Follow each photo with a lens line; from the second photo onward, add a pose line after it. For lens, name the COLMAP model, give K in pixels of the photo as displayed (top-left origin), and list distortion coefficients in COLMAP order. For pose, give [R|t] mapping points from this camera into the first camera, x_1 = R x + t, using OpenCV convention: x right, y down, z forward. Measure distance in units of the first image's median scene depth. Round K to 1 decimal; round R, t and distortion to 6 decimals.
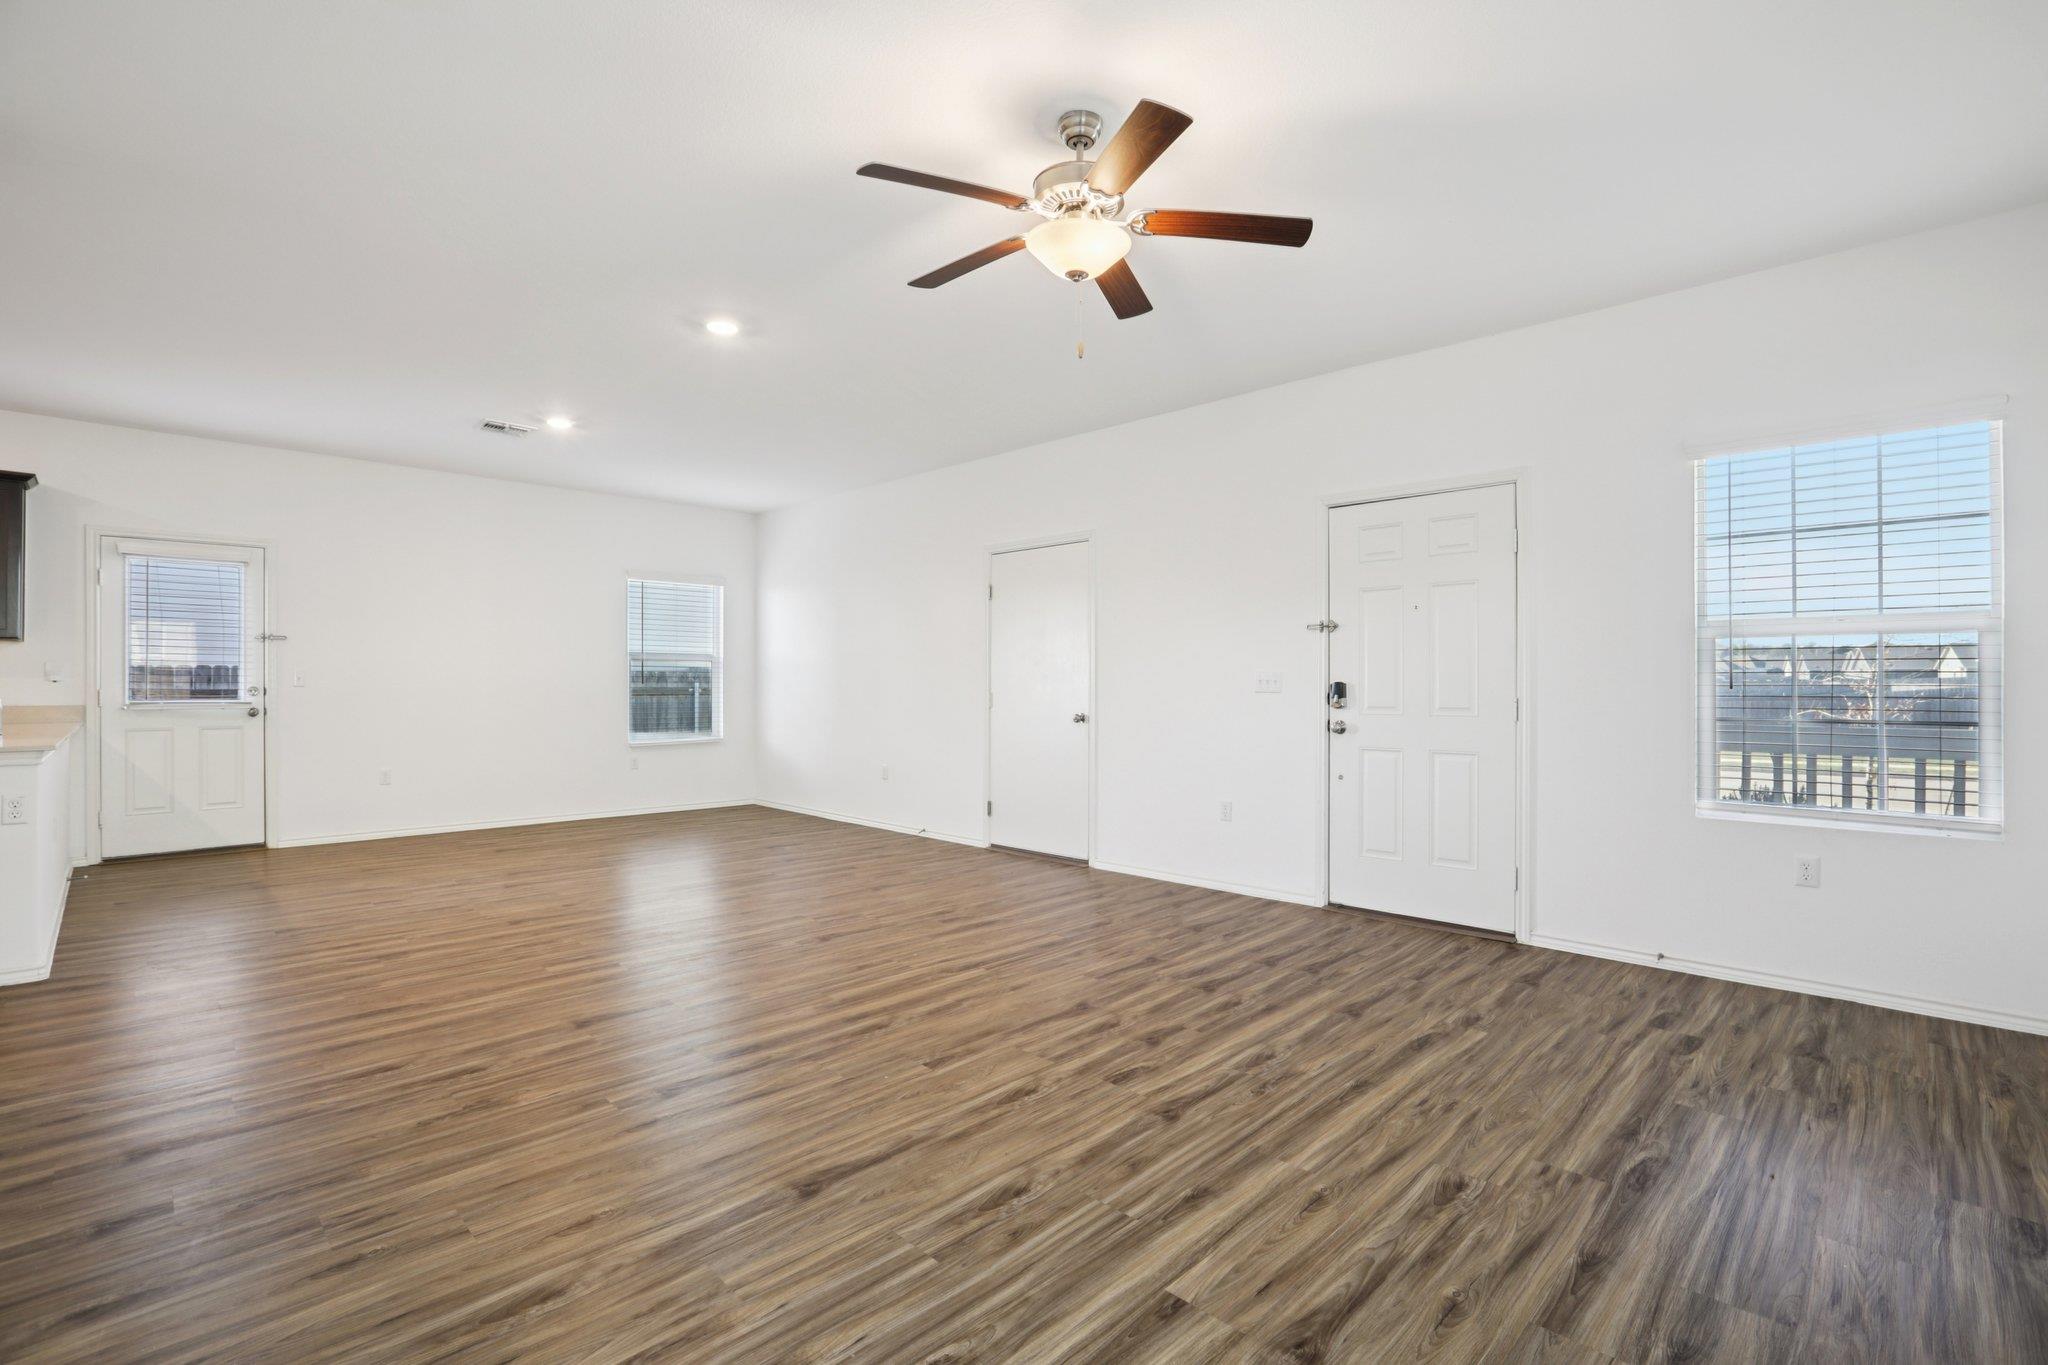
lens RADIAL K [[934.7, 0, 998.3], [0, 934.7, 688.8], [0, 0, 1]] dist [-0.048409, 0.012230]
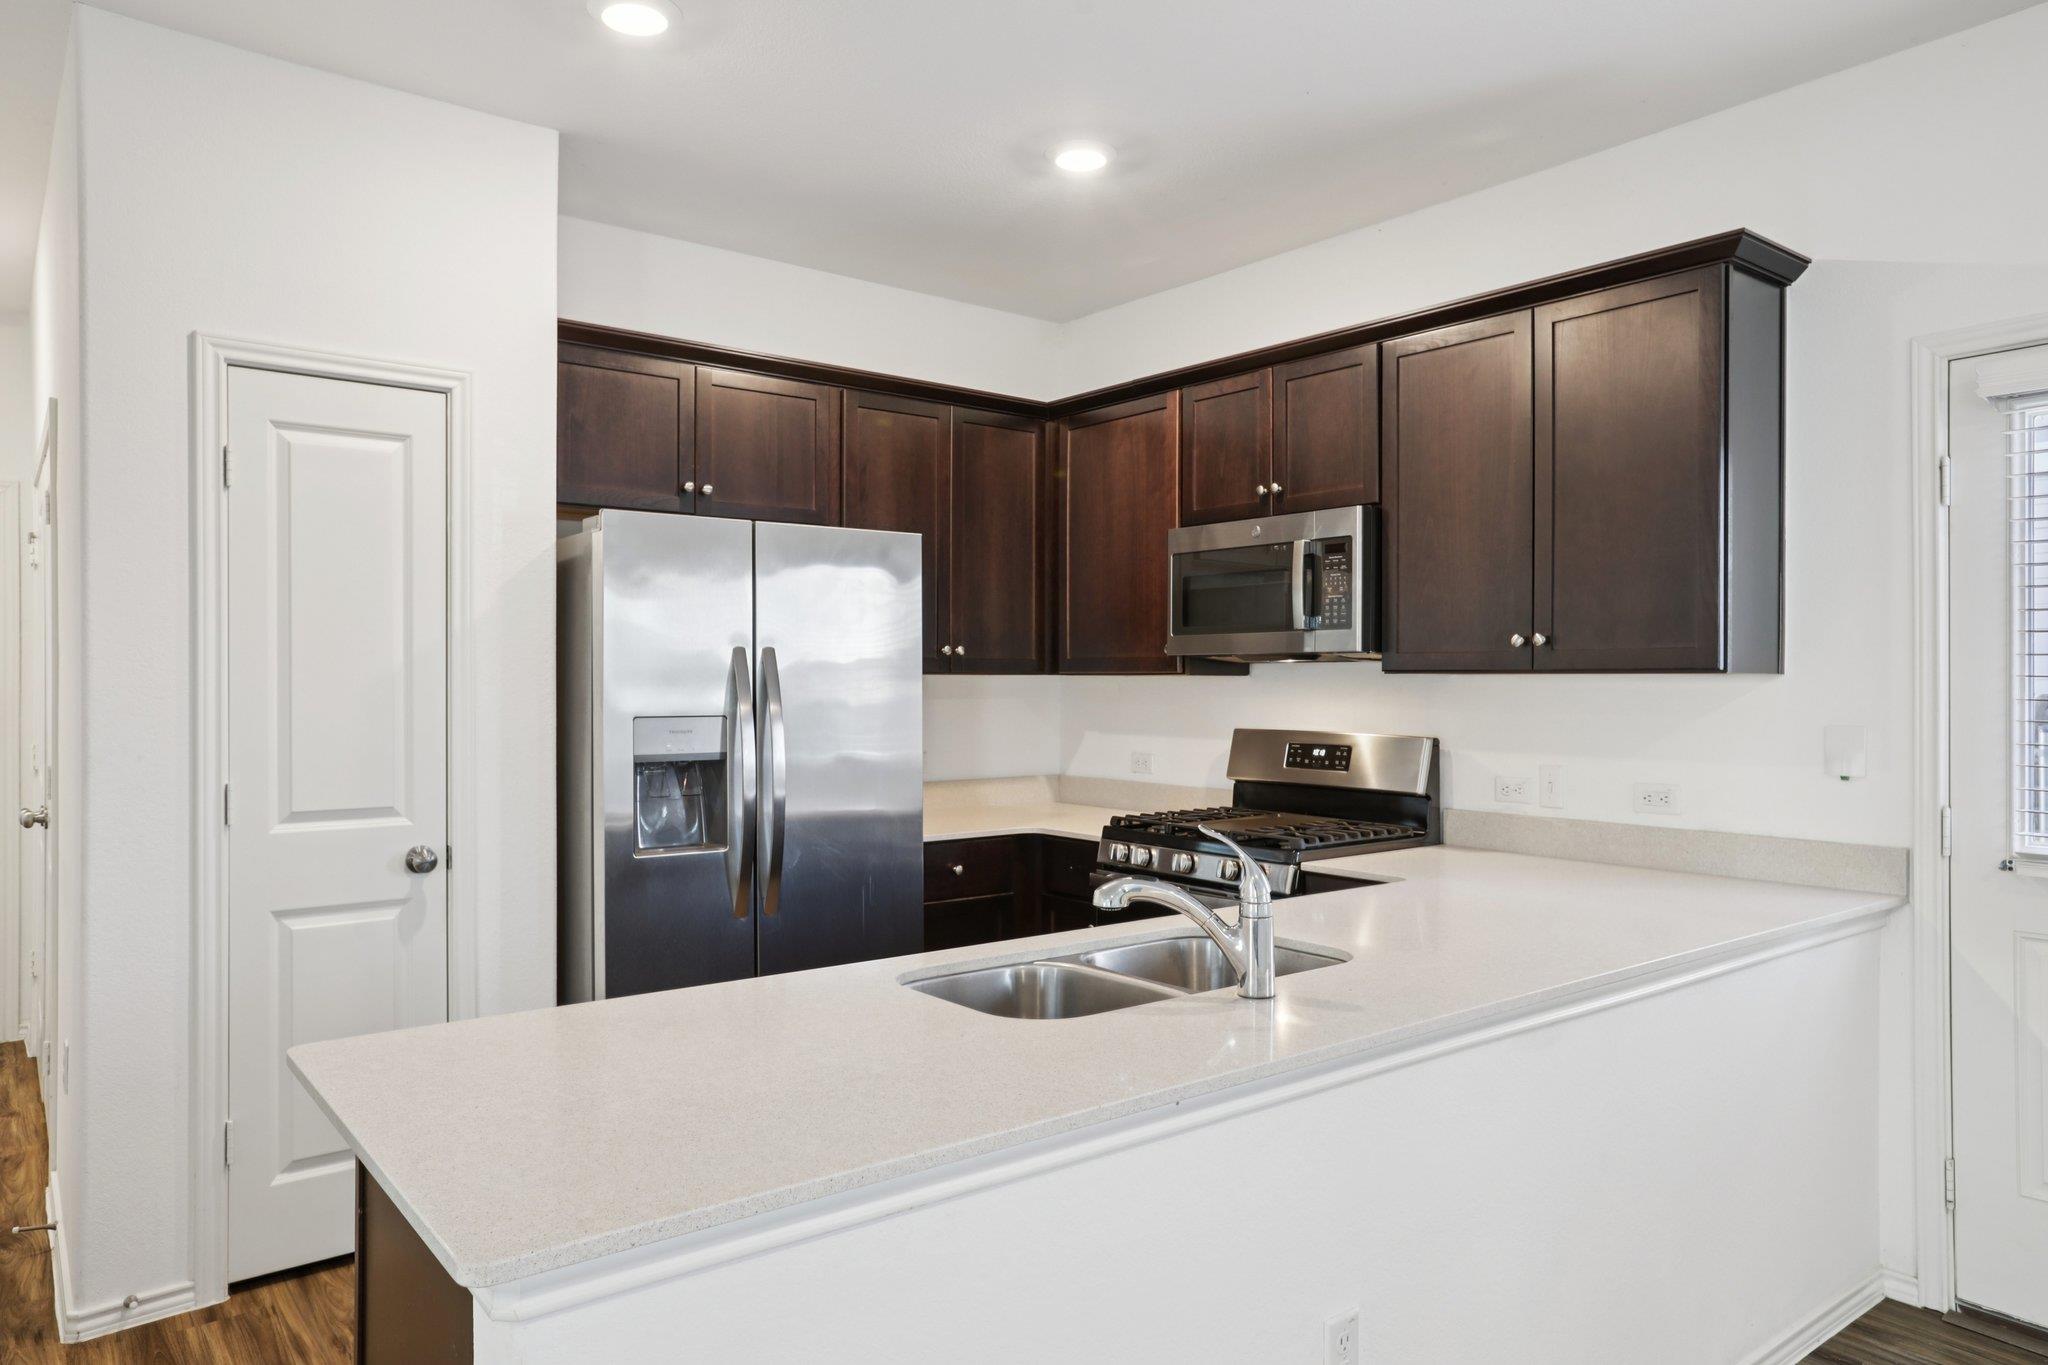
lens RADIAL K [[1373.5, 0, 1031.4], [0, 1373.5, 665.6], [0, 0, 1]] dist [0.008454, 0.010531]
pose [[-0.093847, -0.014587, -0.995480, -0.601710], [-0.003296, 0.999892, -0.014341, -0.060538], [0.995581, 0.001935, -0.093885, 0.968284]]
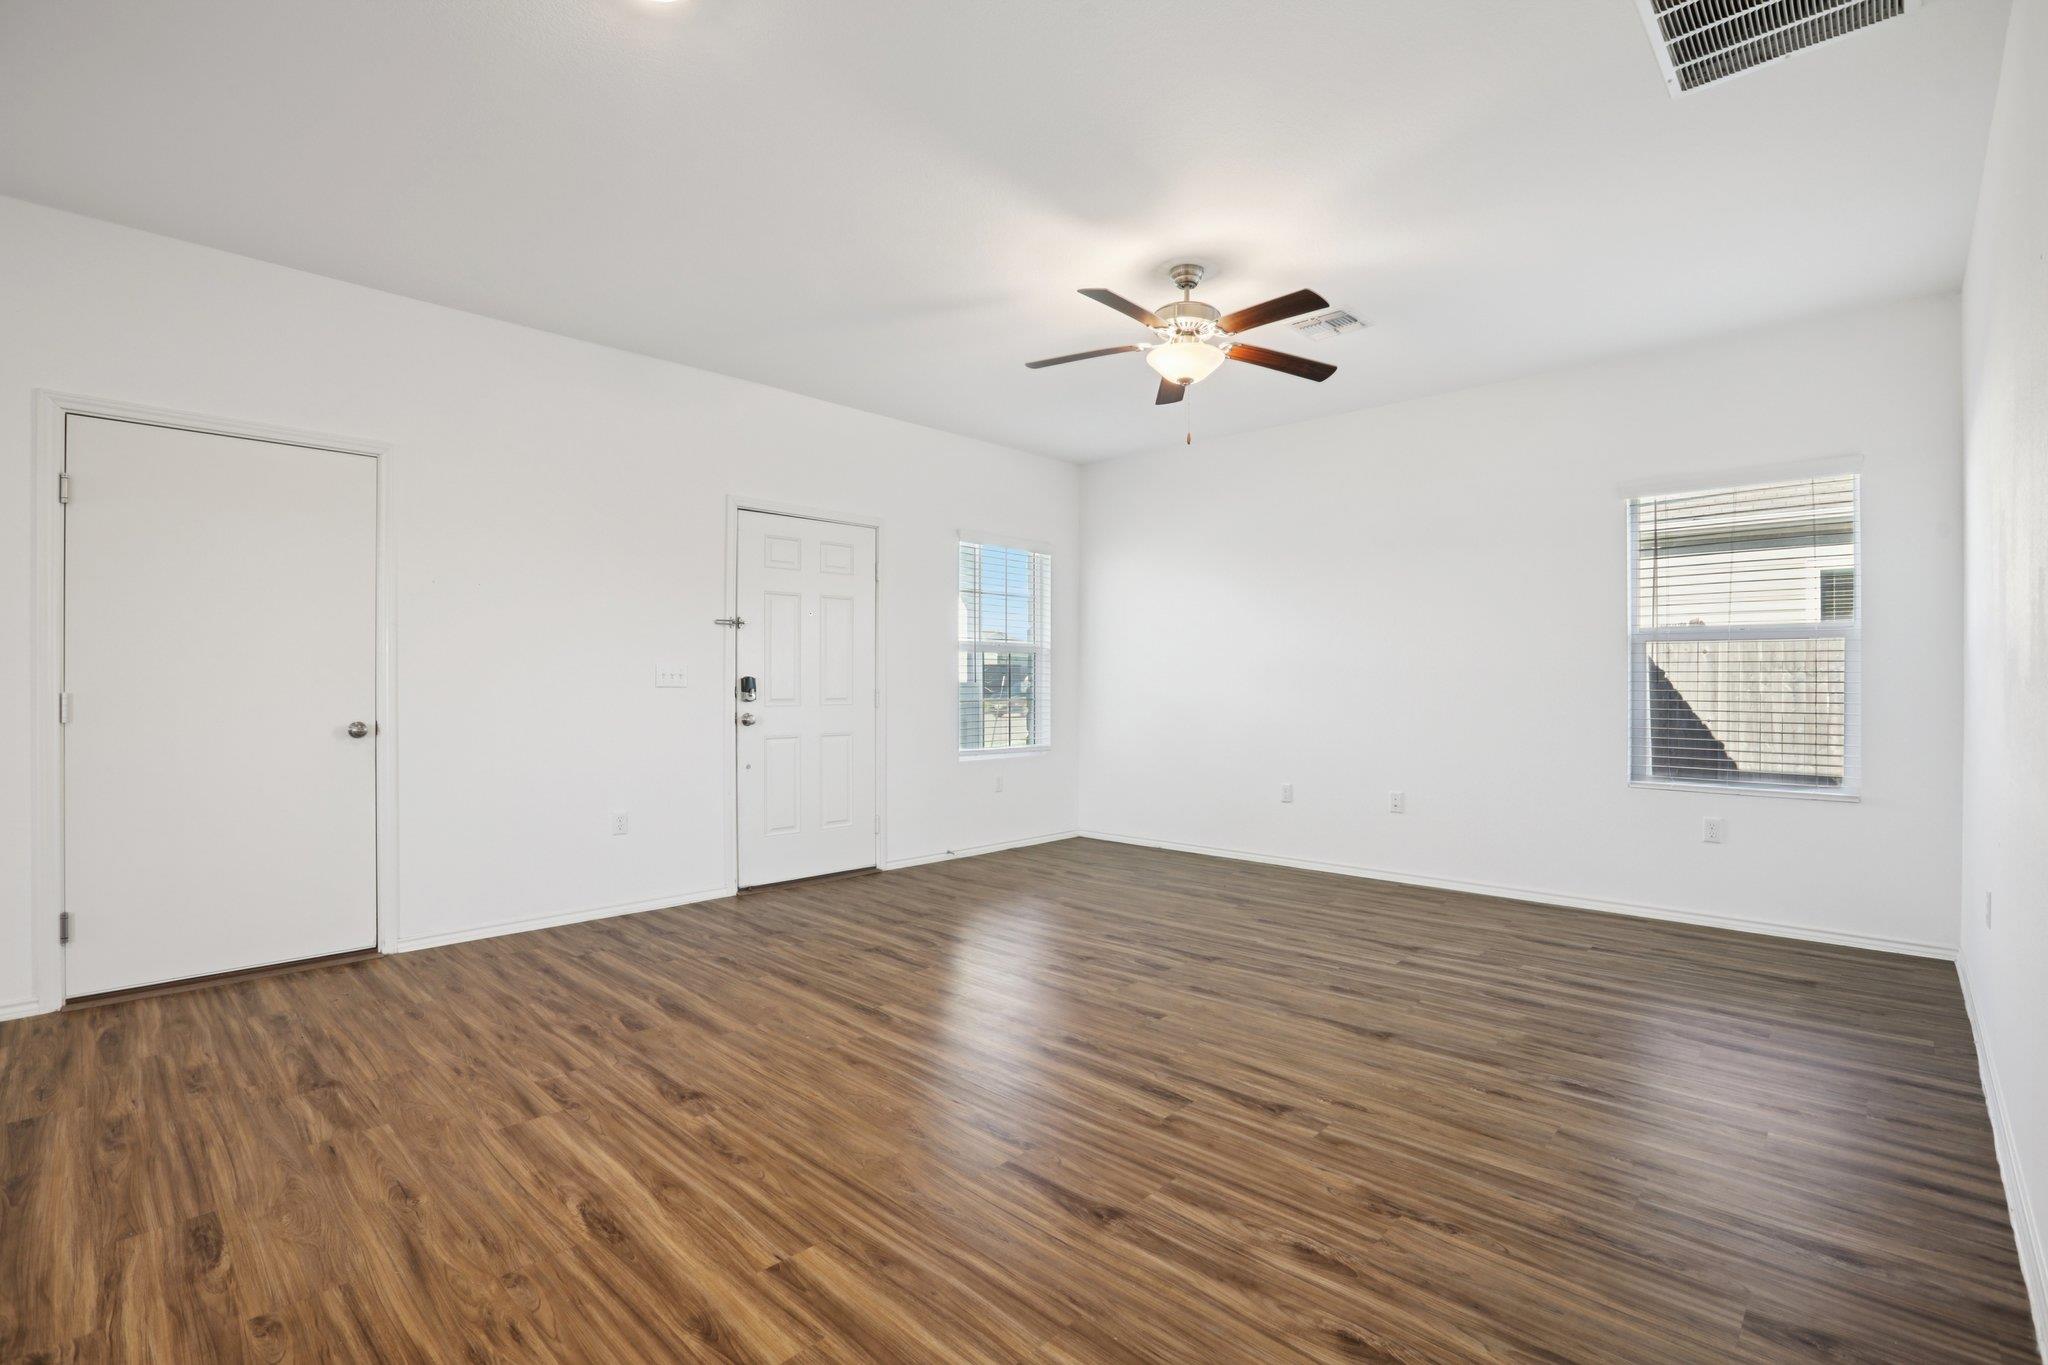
lens RADIAL K [[934.7, 0, 1069.4], [0, 934.7, 685.2], [0, 0, 1]] dist [-0.048409, 0.012230]
pose [[-0.062227, -0.005634, 0.998046, -0.815691], [-0.000963, 0.999984, 0.005585, -0.004887], [-0.998062, -0.000614, -0.062232, 0.800597]]
